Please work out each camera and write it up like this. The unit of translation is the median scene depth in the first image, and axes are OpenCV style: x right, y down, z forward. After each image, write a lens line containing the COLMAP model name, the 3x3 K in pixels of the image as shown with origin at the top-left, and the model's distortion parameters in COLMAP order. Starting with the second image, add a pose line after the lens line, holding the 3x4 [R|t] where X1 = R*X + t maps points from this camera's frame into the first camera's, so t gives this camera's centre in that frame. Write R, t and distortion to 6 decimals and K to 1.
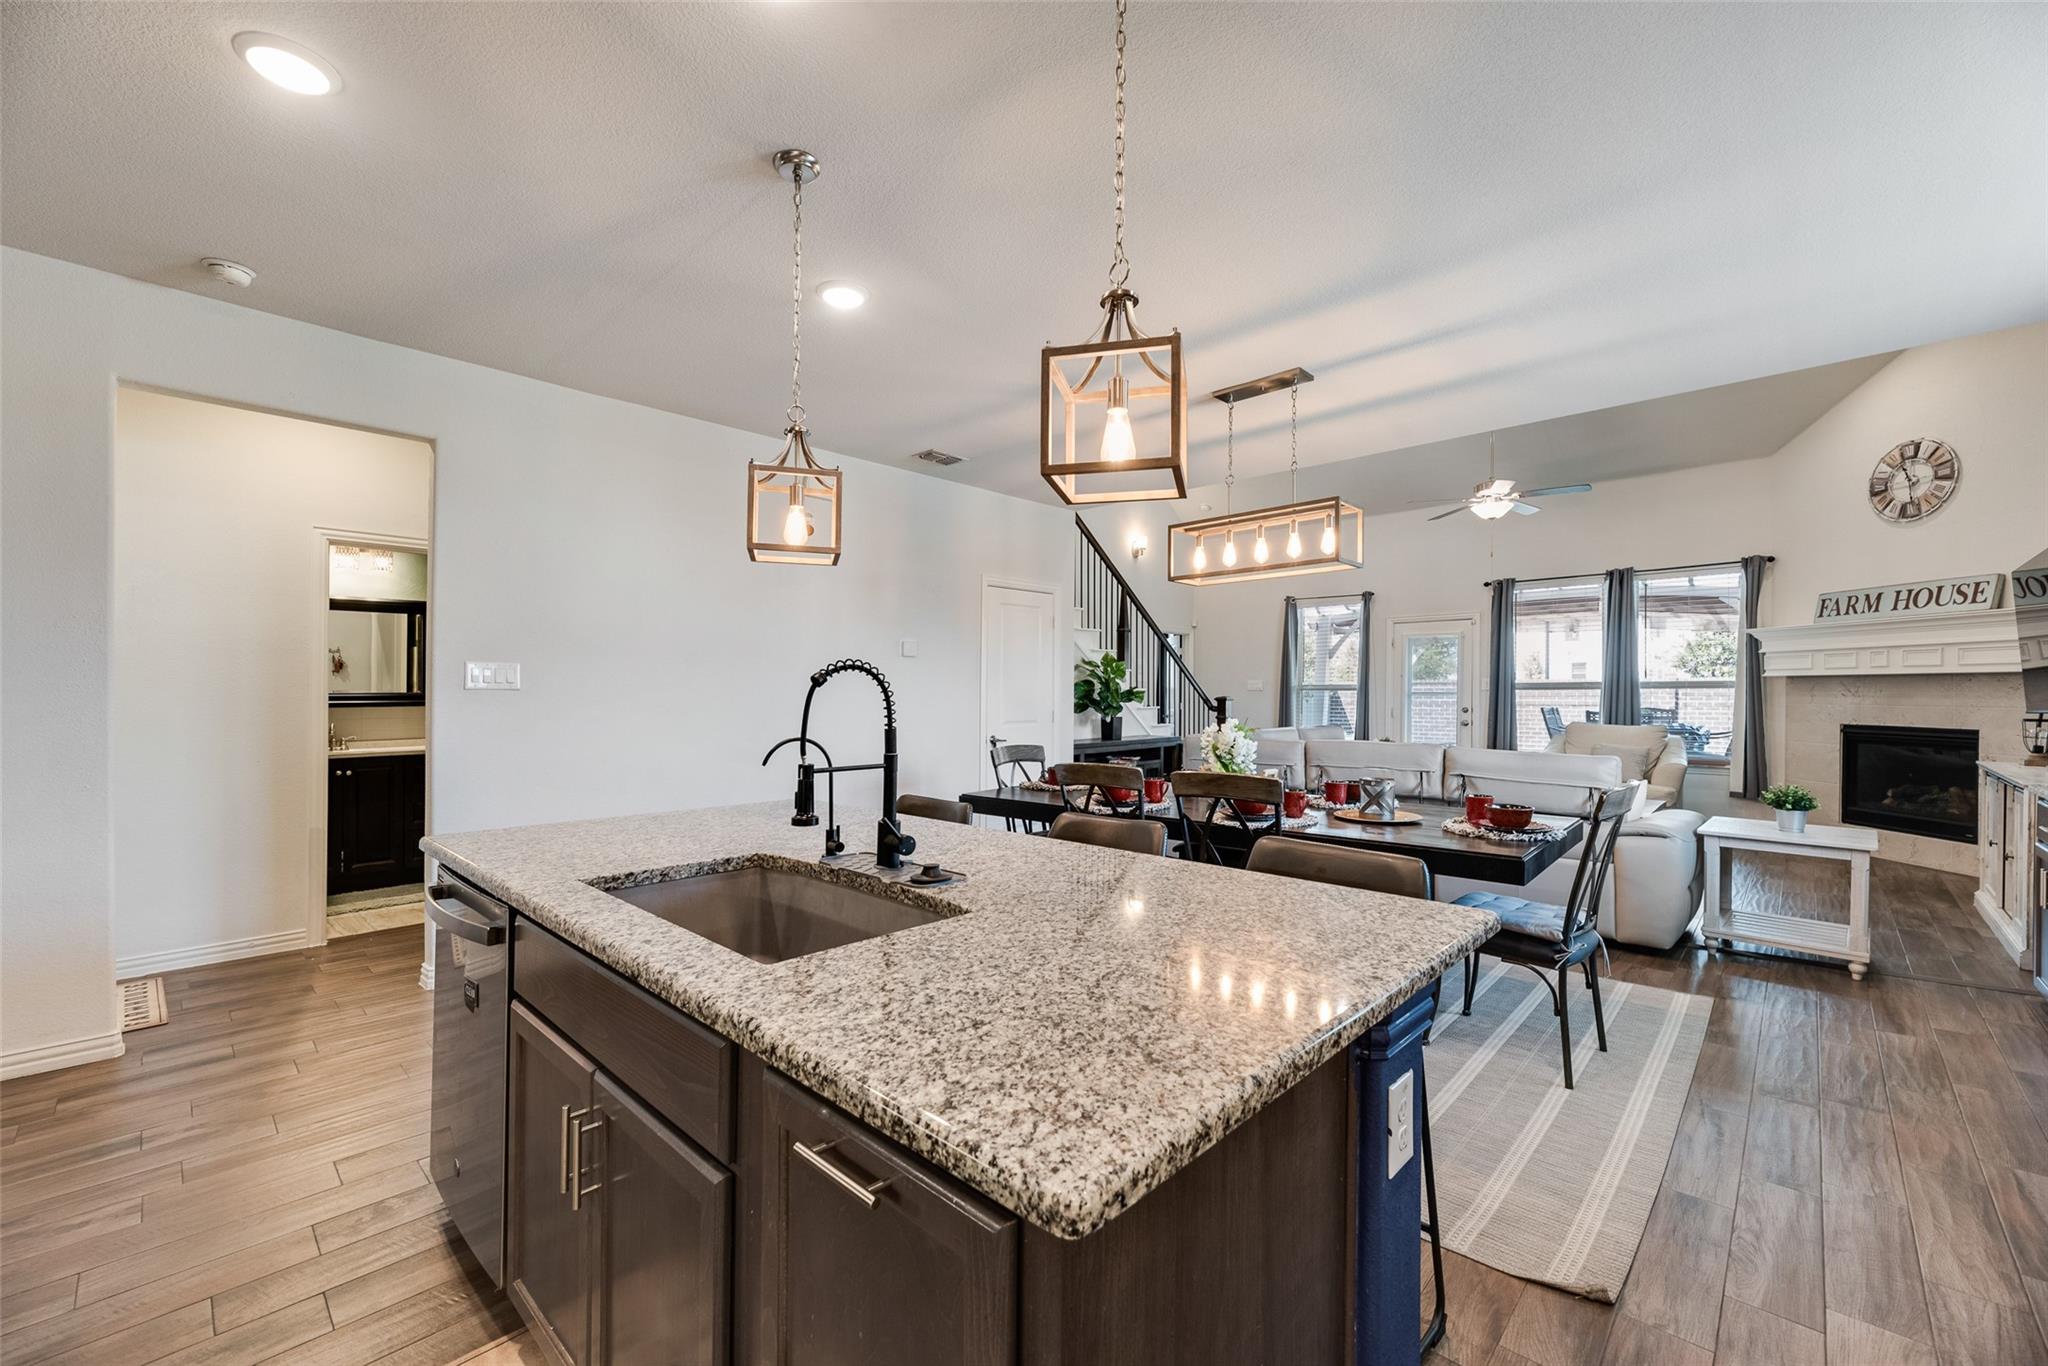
lens RADIAL K [[818.9, 0, 1028.1], [0, 818.9, 699.0], [0, 0, 1]] dist [0.001087, -0.000267]
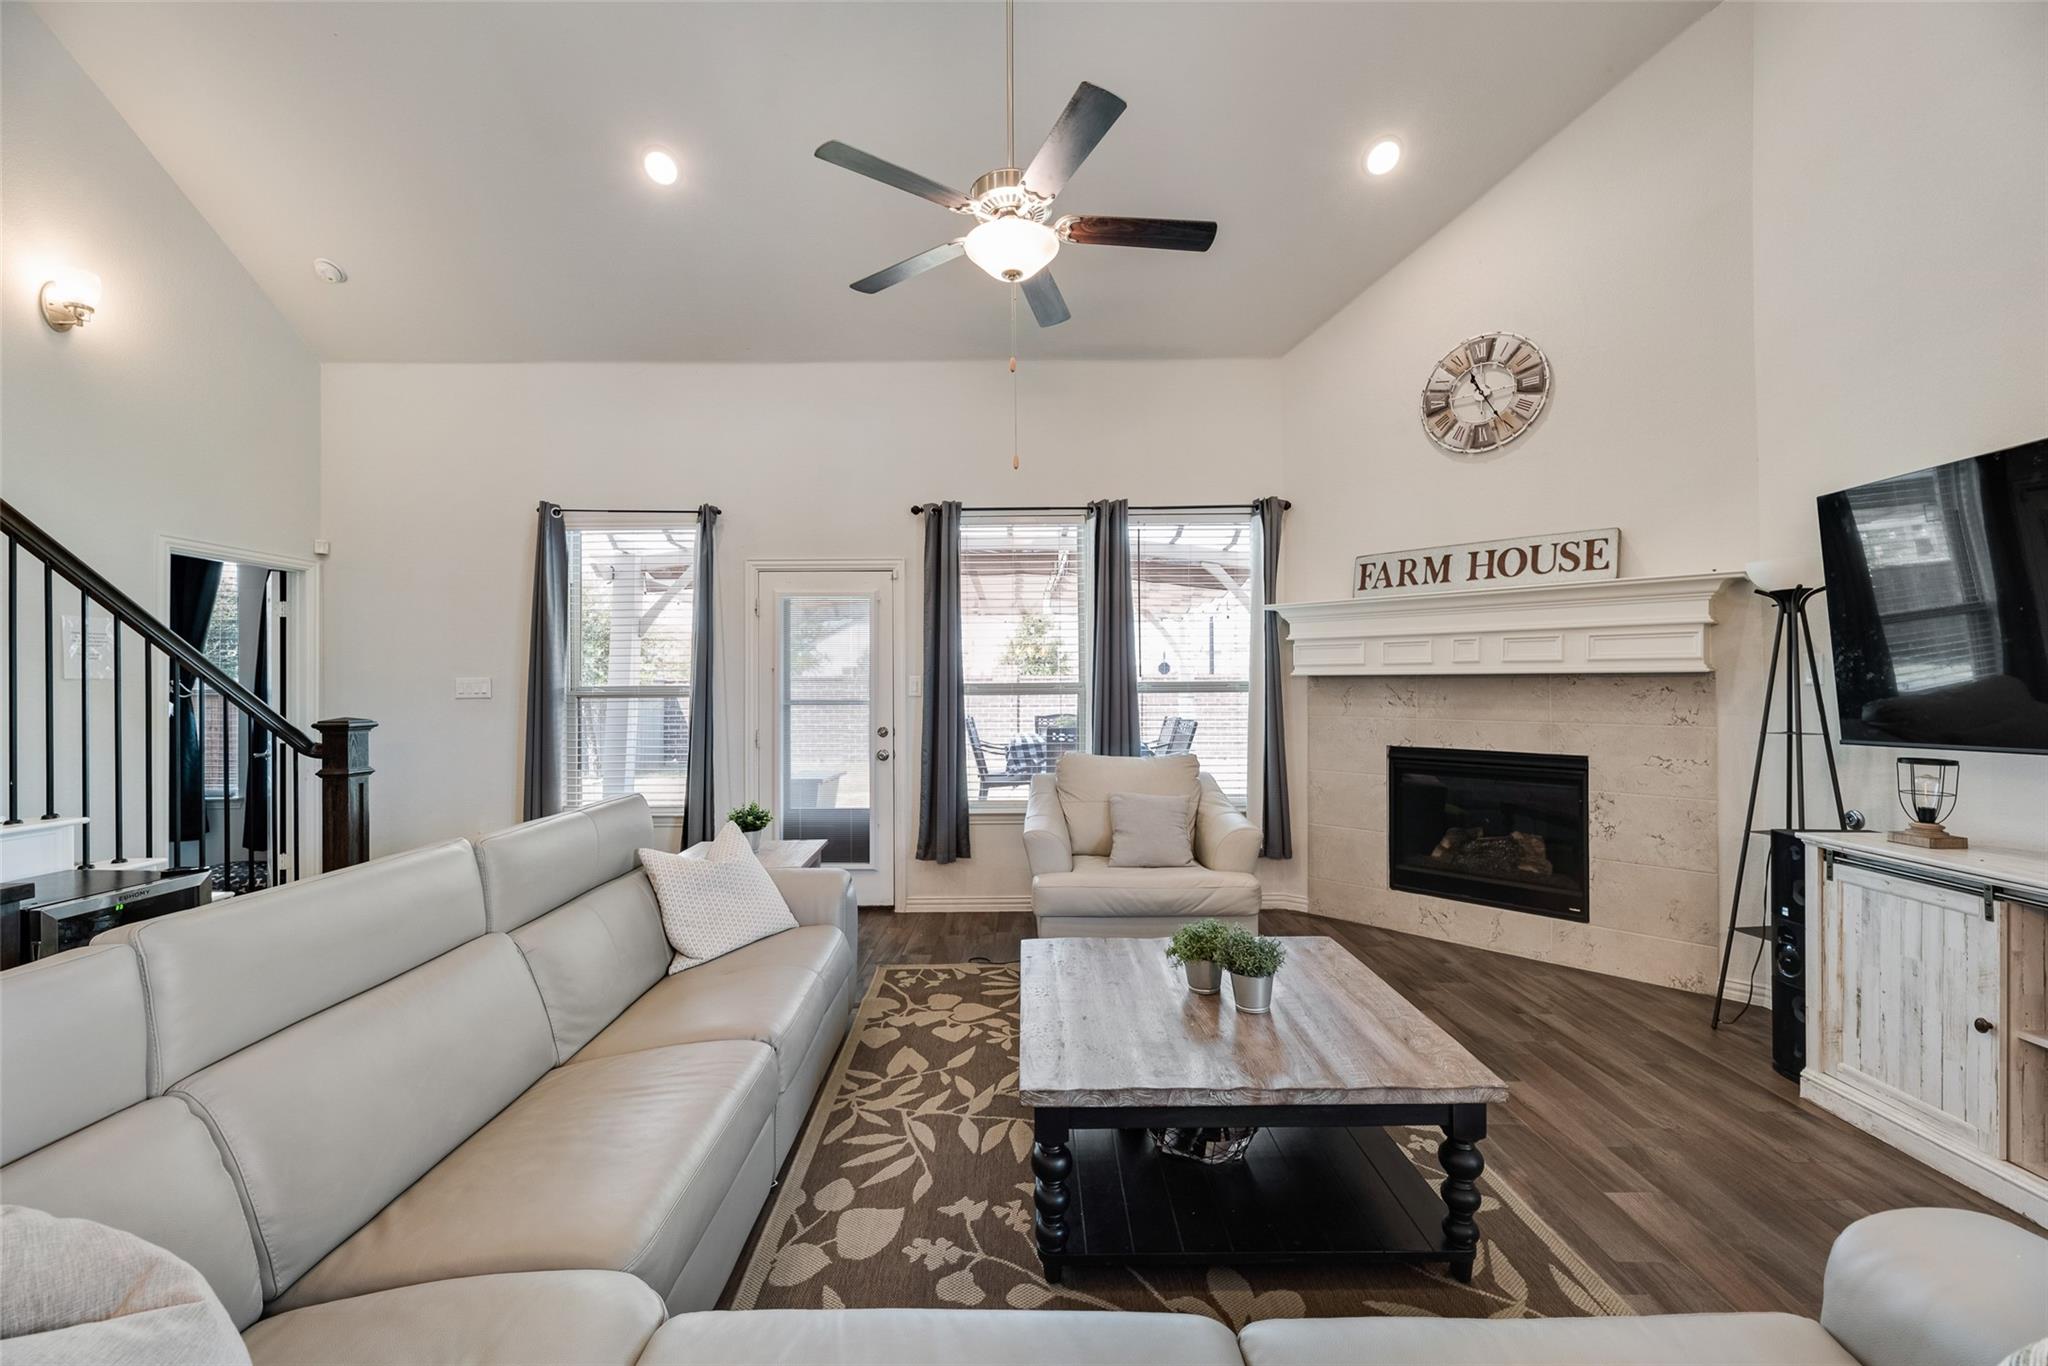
lens RADIAL K [[818.9, 0, 1029.3], [0, 818.9, 680.6], [0, 0, 1]] dist [0.001087, -0.000267]
pose [[0.726482, 0.000467, 0.687186, 0.306655], [0.010704, 0.999871, -0.011995, -0.019498], [-0.687102, 0.016070, 0.726383, 0.722336]]
